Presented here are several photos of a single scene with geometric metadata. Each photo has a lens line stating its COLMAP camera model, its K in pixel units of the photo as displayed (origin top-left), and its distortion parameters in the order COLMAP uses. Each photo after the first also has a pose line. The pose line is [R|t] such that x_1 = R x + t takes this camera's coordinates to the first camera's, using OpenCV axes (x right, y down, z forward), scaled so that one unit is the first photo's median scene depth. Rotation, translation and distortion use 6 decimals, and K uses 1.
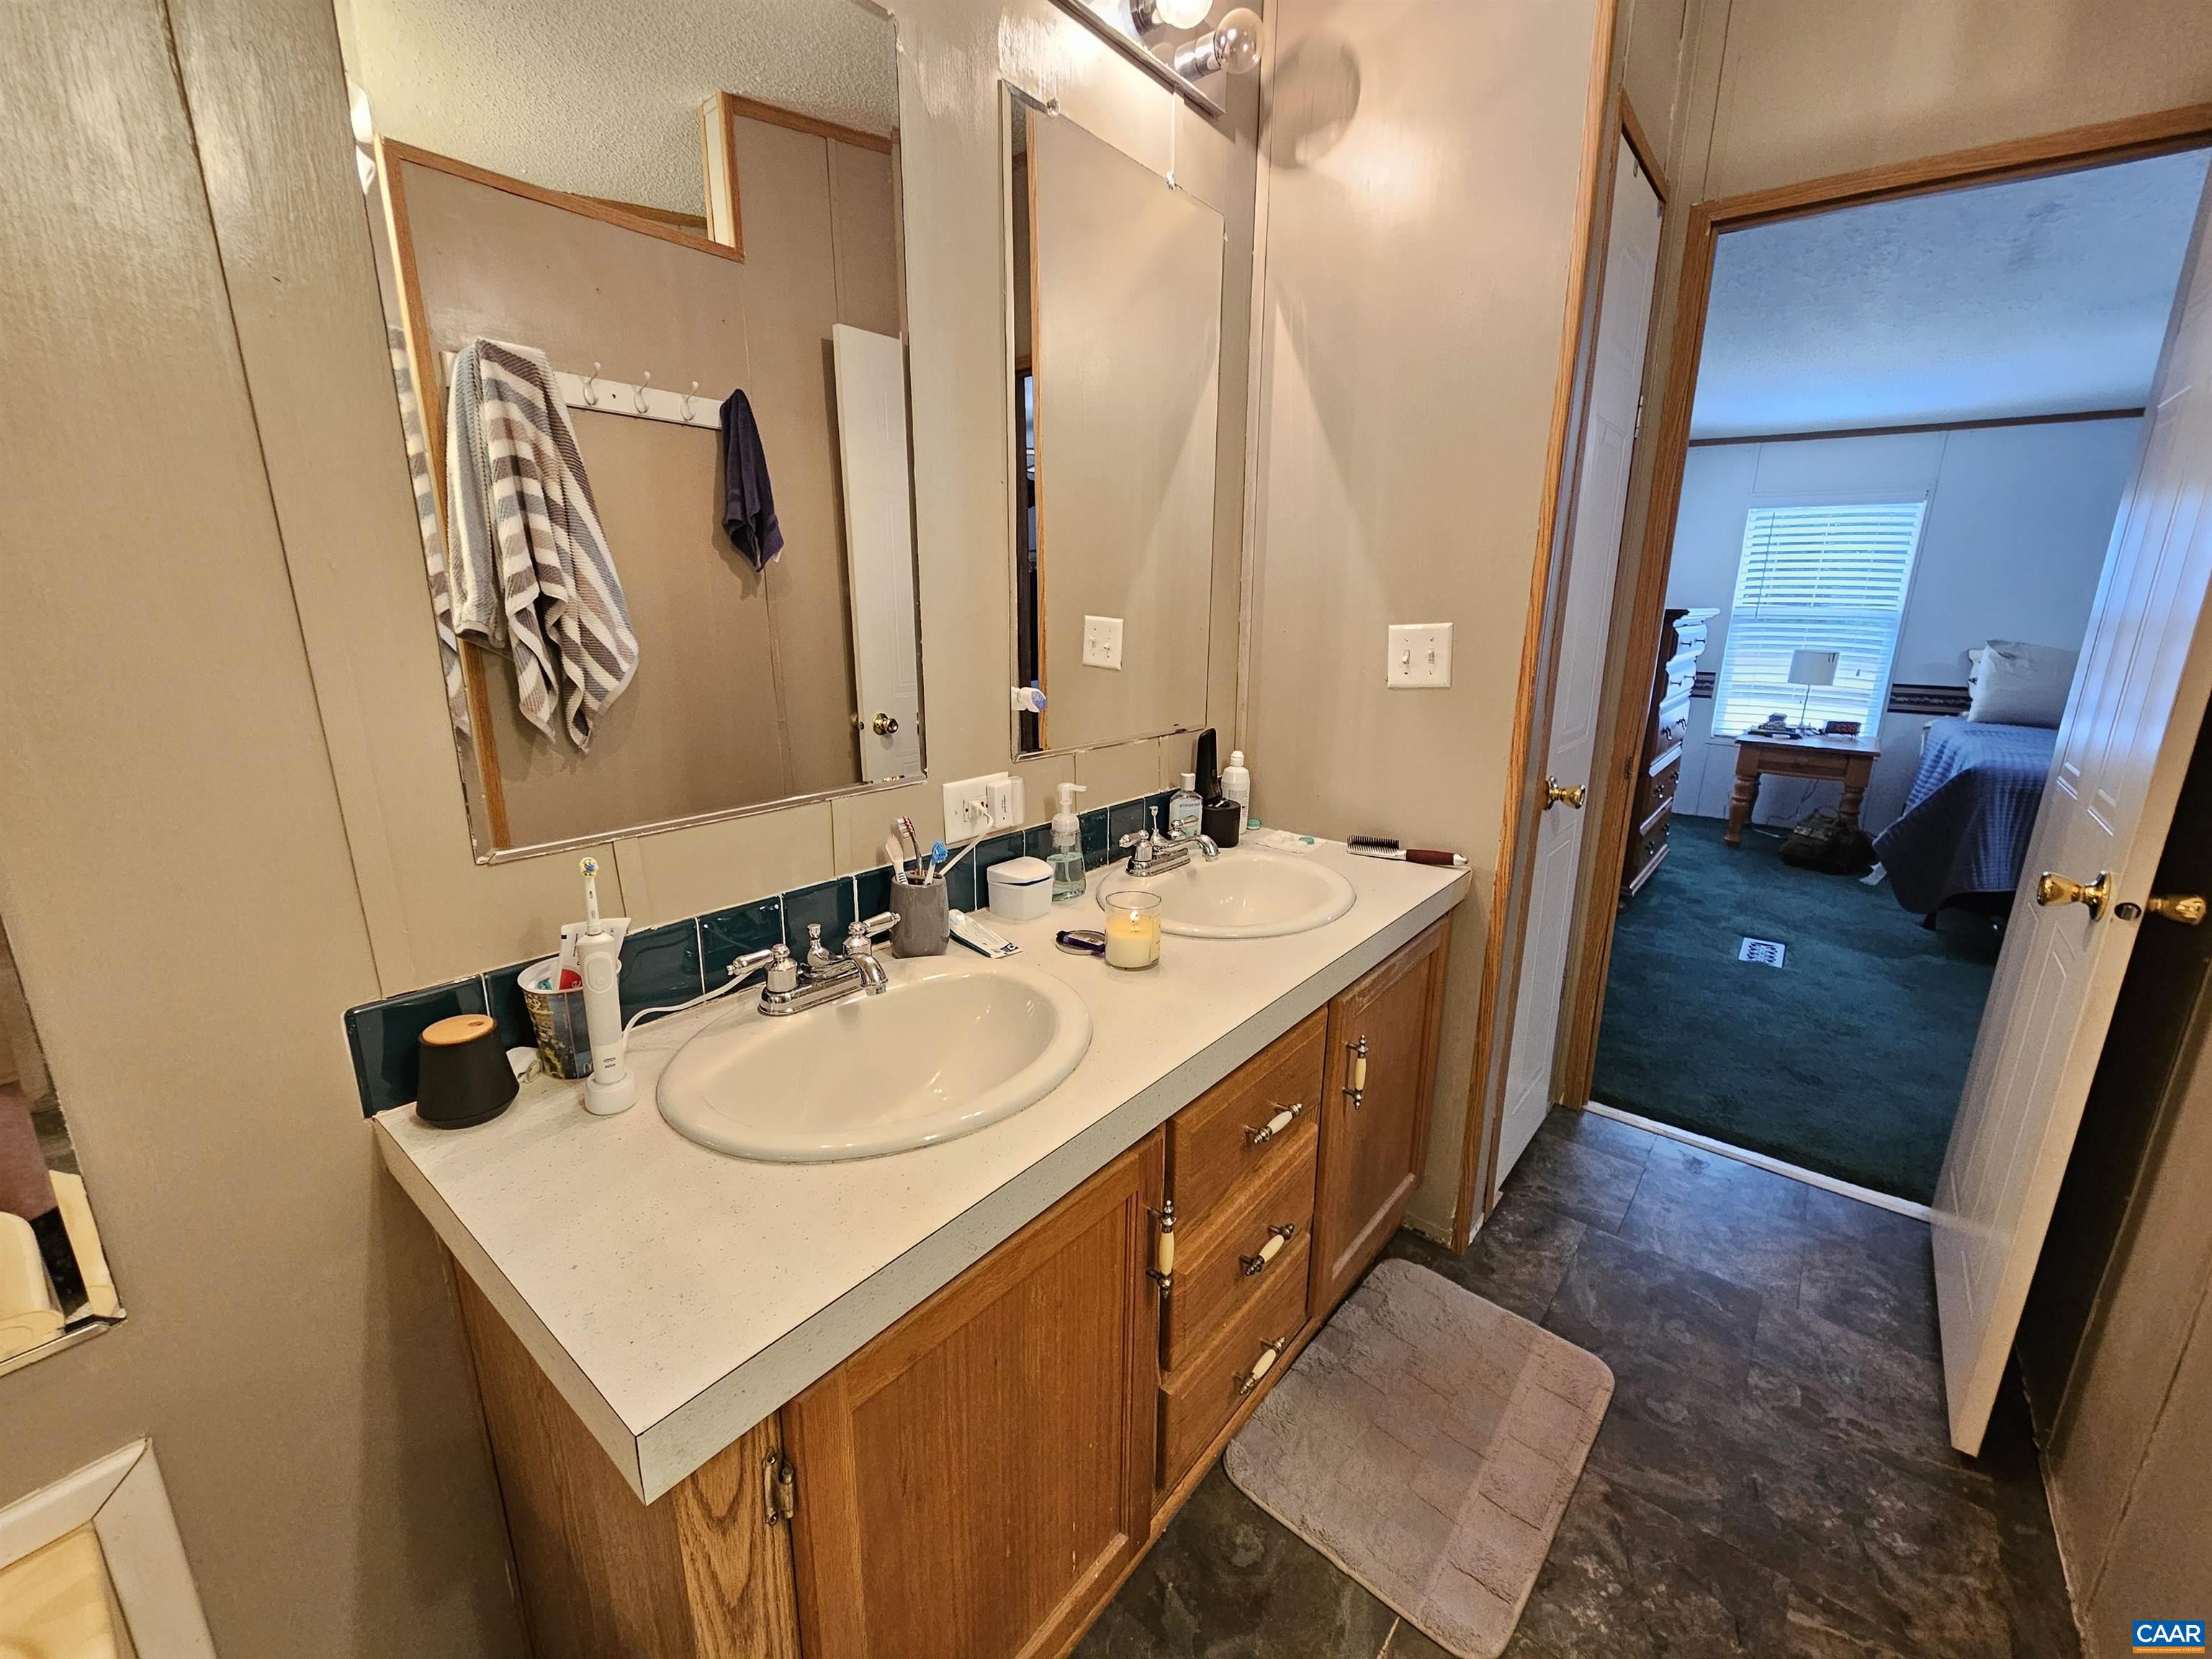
lens RADIAL K [[913.1, 0, 1106.0], [0, 913.1, 829.5], [0, 0, 1]] dist [-0.003524, 0.000315]
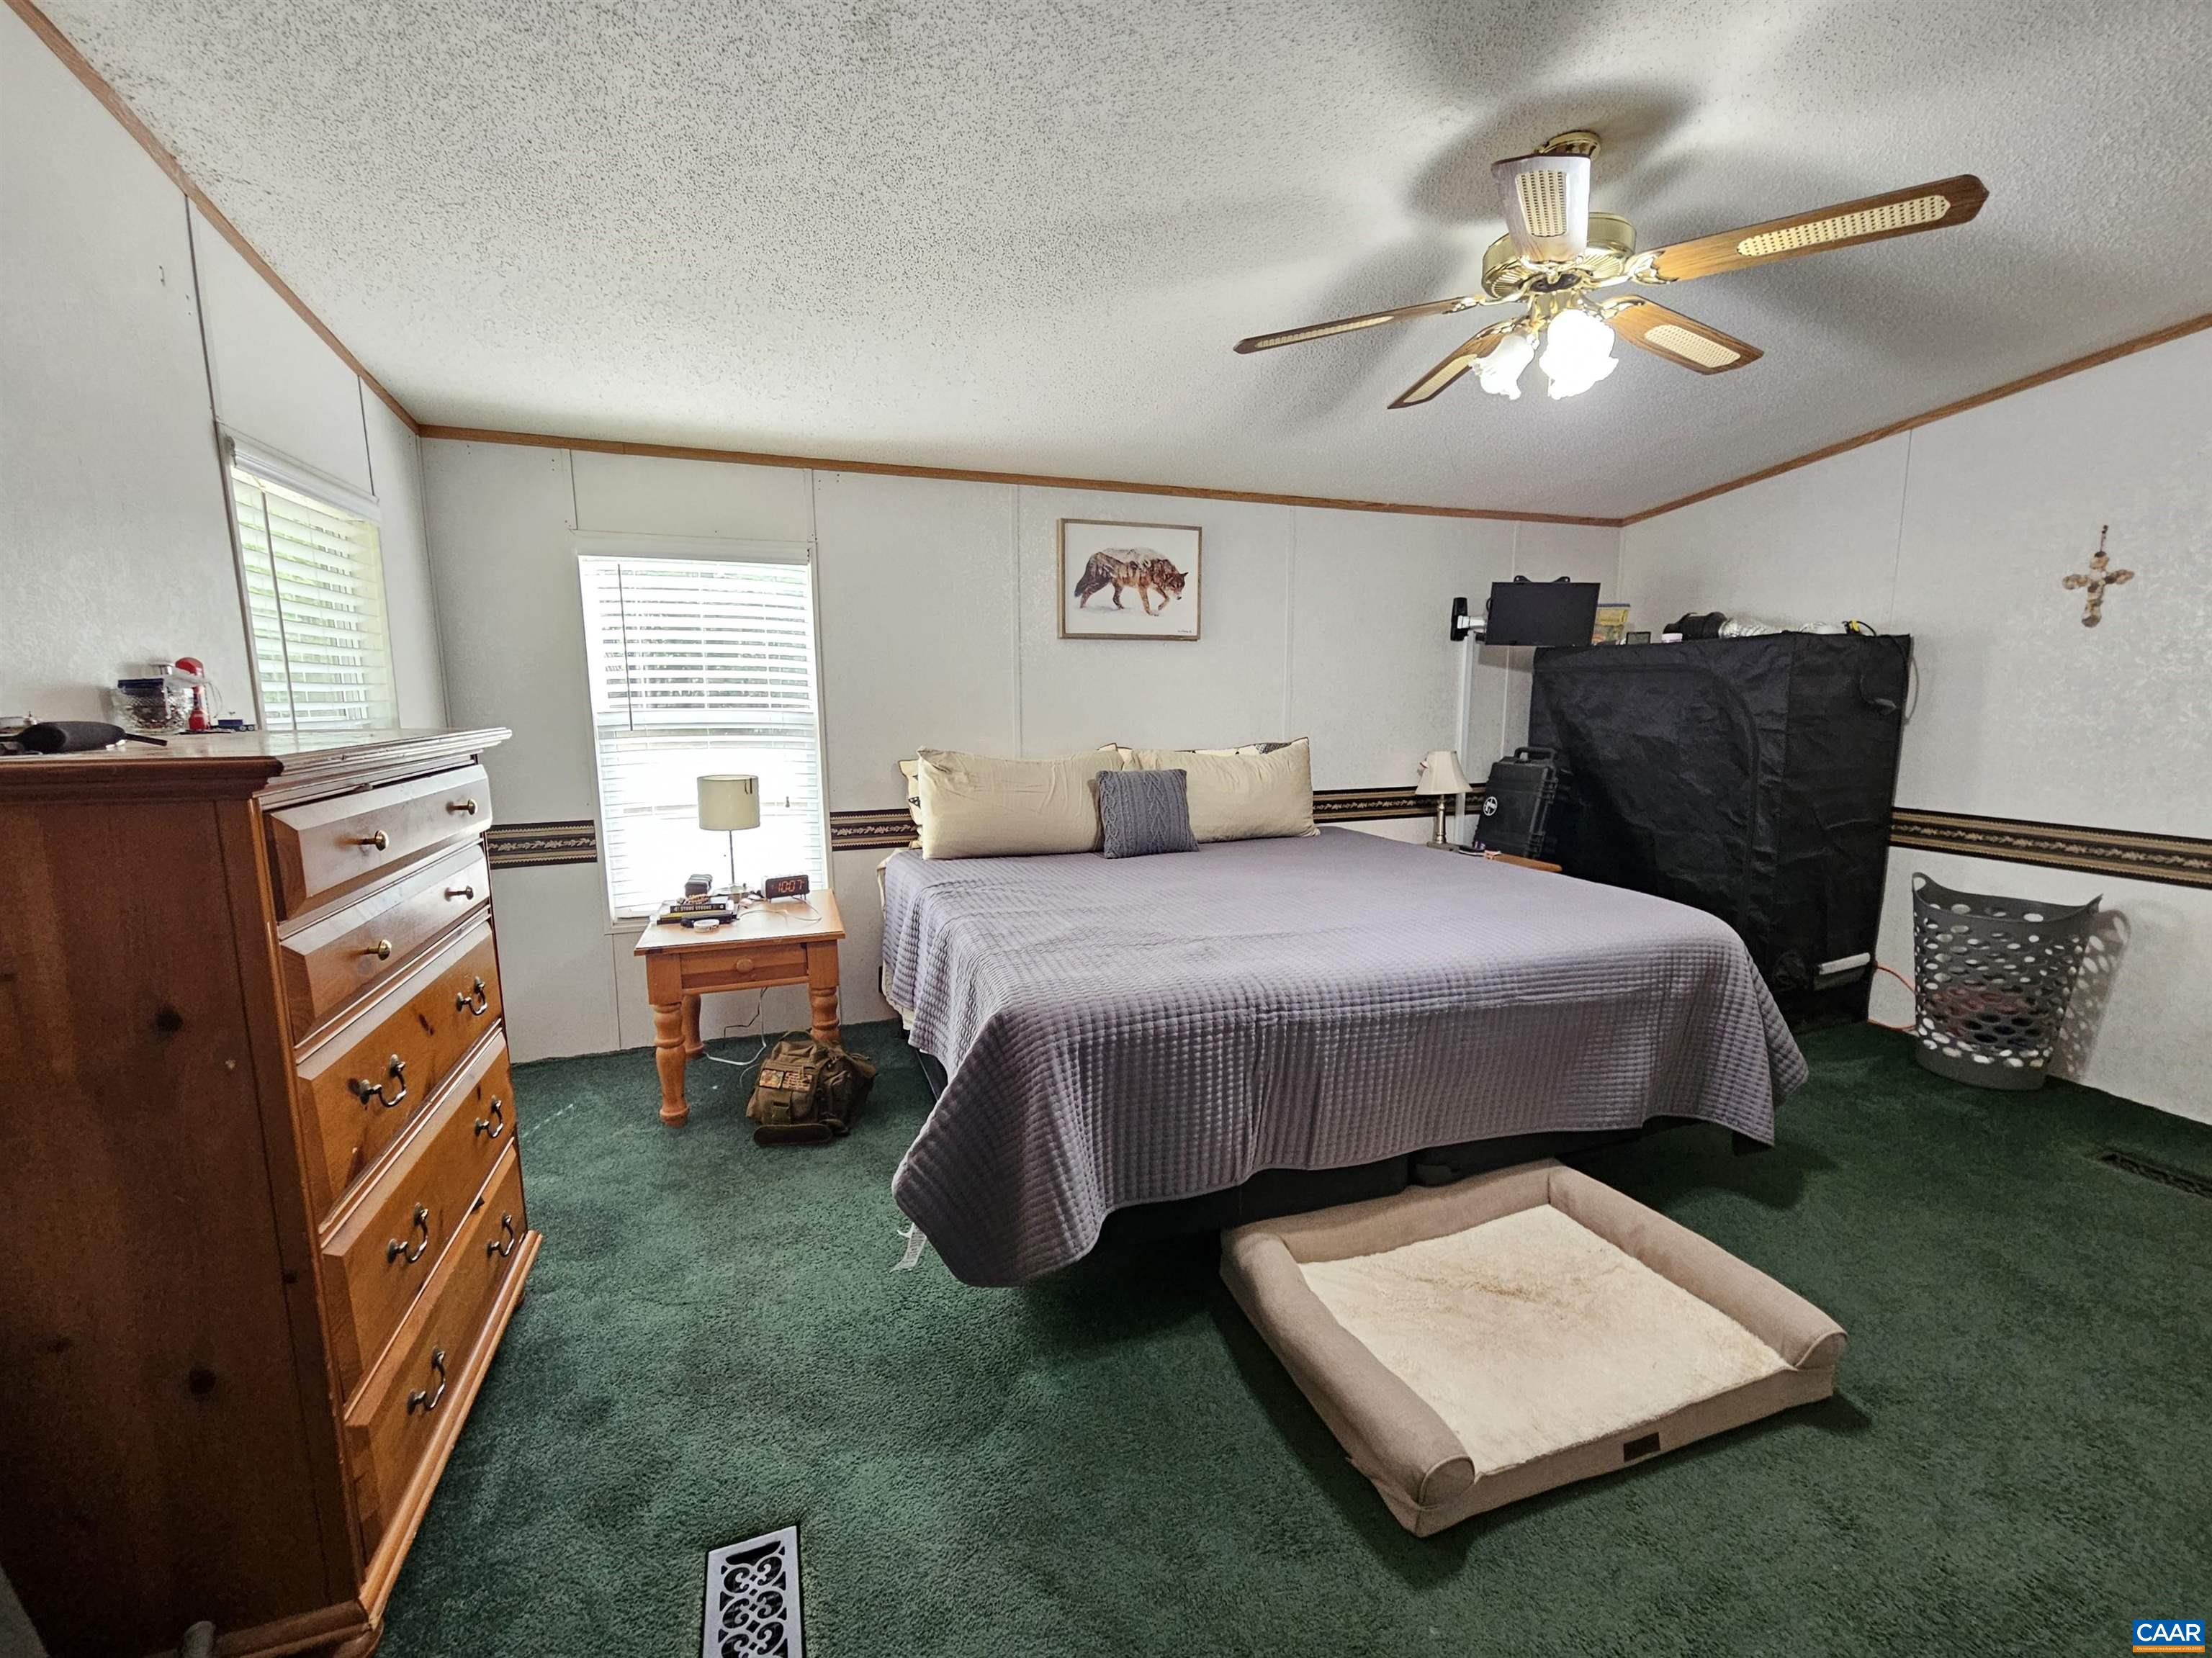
lens RADIAL K [[913.0, 0, 1106.0], [0, 913.0, 829.0], [0, 0, 1]] dist [-0.003524, 0.000315]
pose [[0.520581, -0.137389, 0.842686, 0.392266], [0.220721, 0.975075, 0.022620, -0.122822], [-0.824789, 0.174223, 0.537930, 0.463080]]
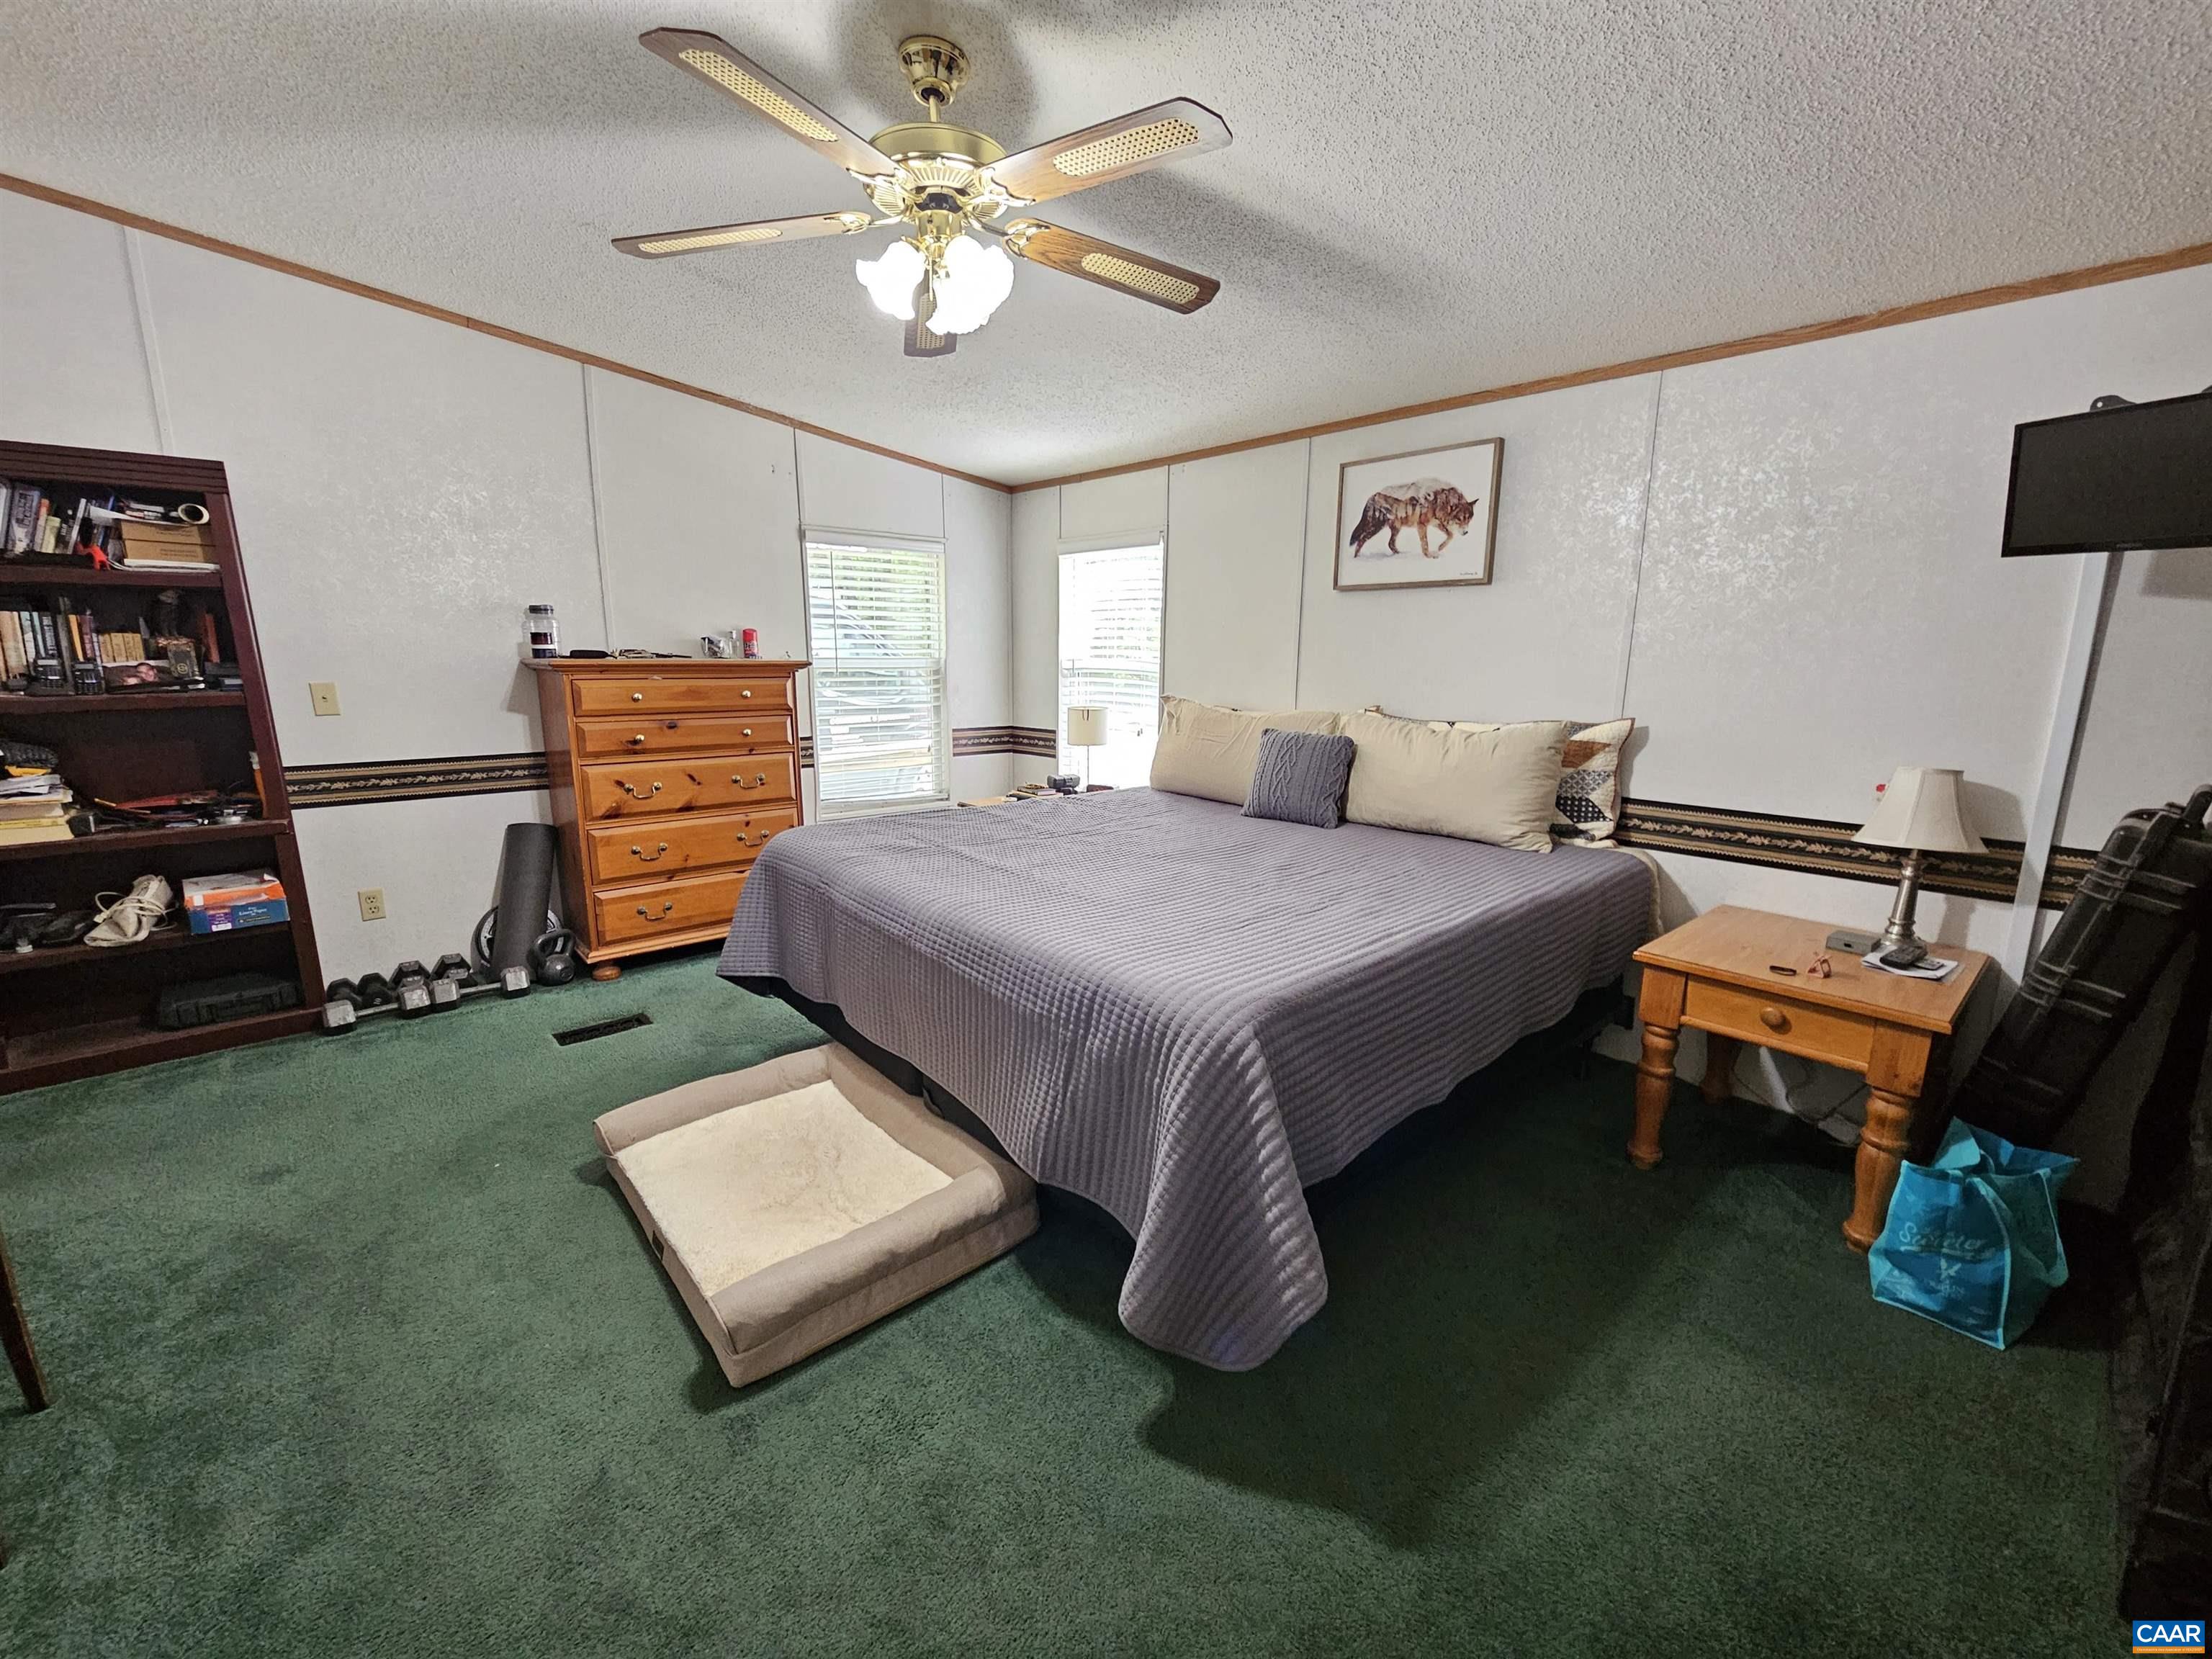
lens RADIAL K [[913.1, 0, 1106.0], [0, 913.1, 829.5], [0, 0, 1]] dist [-0.003524, 0.000315]
pose [[0.987944, 0.029553, -0.151966, 1.012074], [-0.038451, 0.997693, -0.055952, -0.026269], [0.149962, 0.061121, 0.986801, 0.121478]]
